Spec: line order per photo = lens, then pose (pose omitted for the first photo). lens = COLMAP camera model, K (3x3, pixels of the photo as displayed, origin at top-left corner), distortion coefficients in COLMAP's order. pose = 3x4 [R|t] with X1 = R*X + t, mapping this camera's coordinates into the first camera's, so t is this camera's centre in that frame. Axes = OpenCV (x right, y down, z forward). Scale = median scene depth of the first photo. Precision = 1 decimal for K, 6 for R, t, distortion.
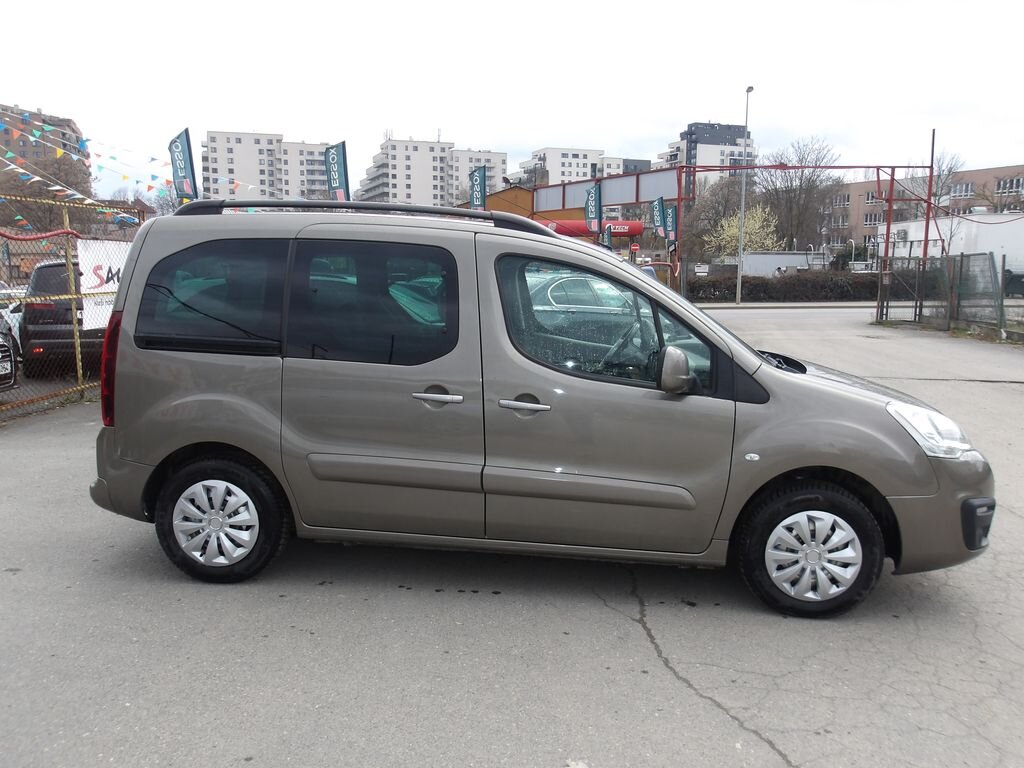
lens RADIAL K [[882.8, 0, 505.9], [0, 882.8, 413.3], [0, 0, 1]] dist [-0.006018, -0.003137]
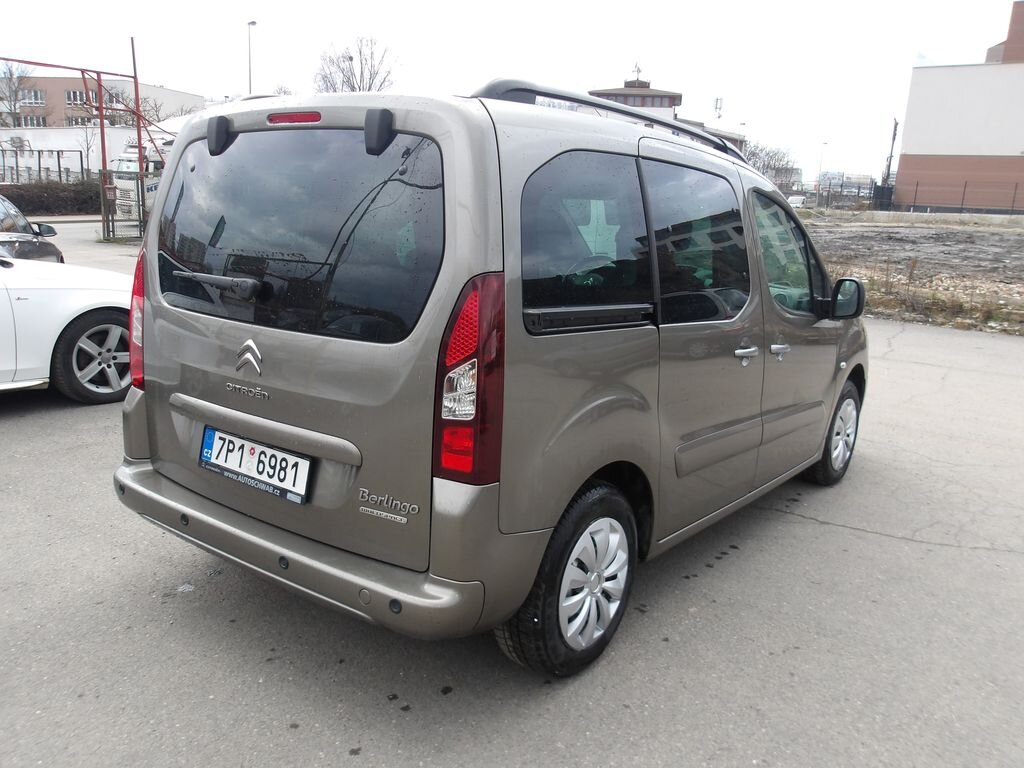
lens RADIAL K [[872.7, 0, 512.0], [0, 872.7, 384.0], [0, 0, 1]] dist [-0.009528, -0.006294]
pose [[0.514791, -0.167605, 0.840773, -0.892687], [0.106865, 0.985600, 0.131044, -0.119497], [-0.850629, 0.022389, 0.525289, 0.696803]]
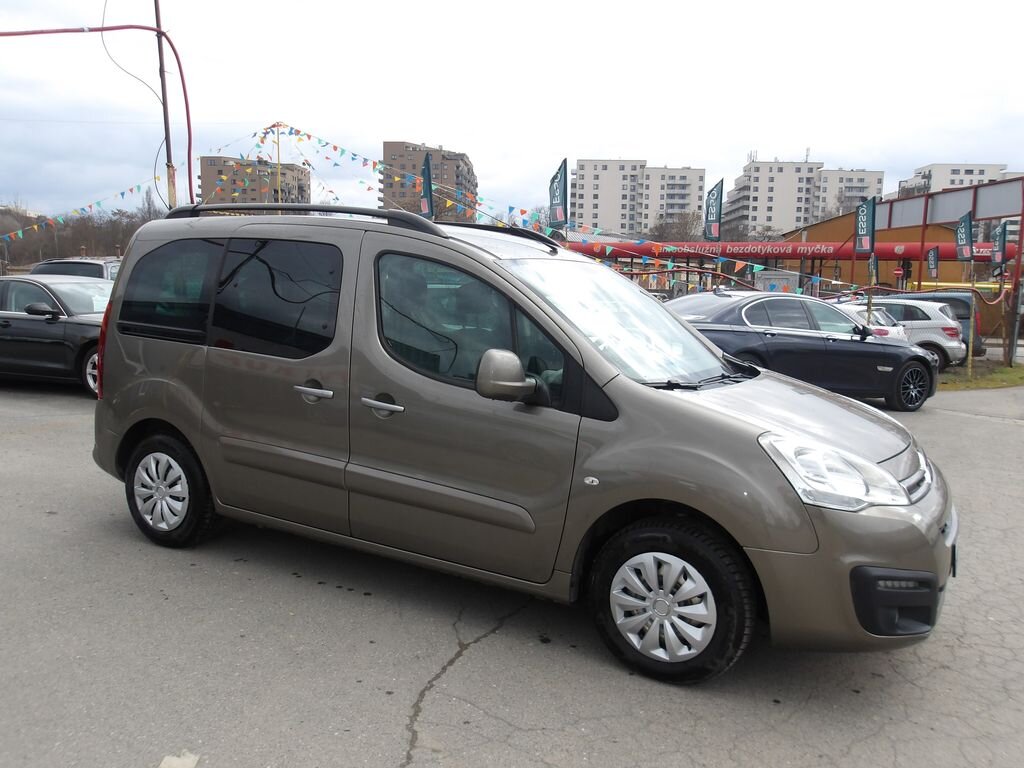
lens RADIAL K [[888.3, 0, 508.6], [0, 888.3, 387.8], [0, 0, 1]] dist [-0.002358, 0.017622]
pose [[0.914233, 0.065271, -0.399898, 0.509350], [-0.087422, 0.995470, -0.037382, -0.002357], [0.395646, 0.069136, 0.915797, 0.137684]]
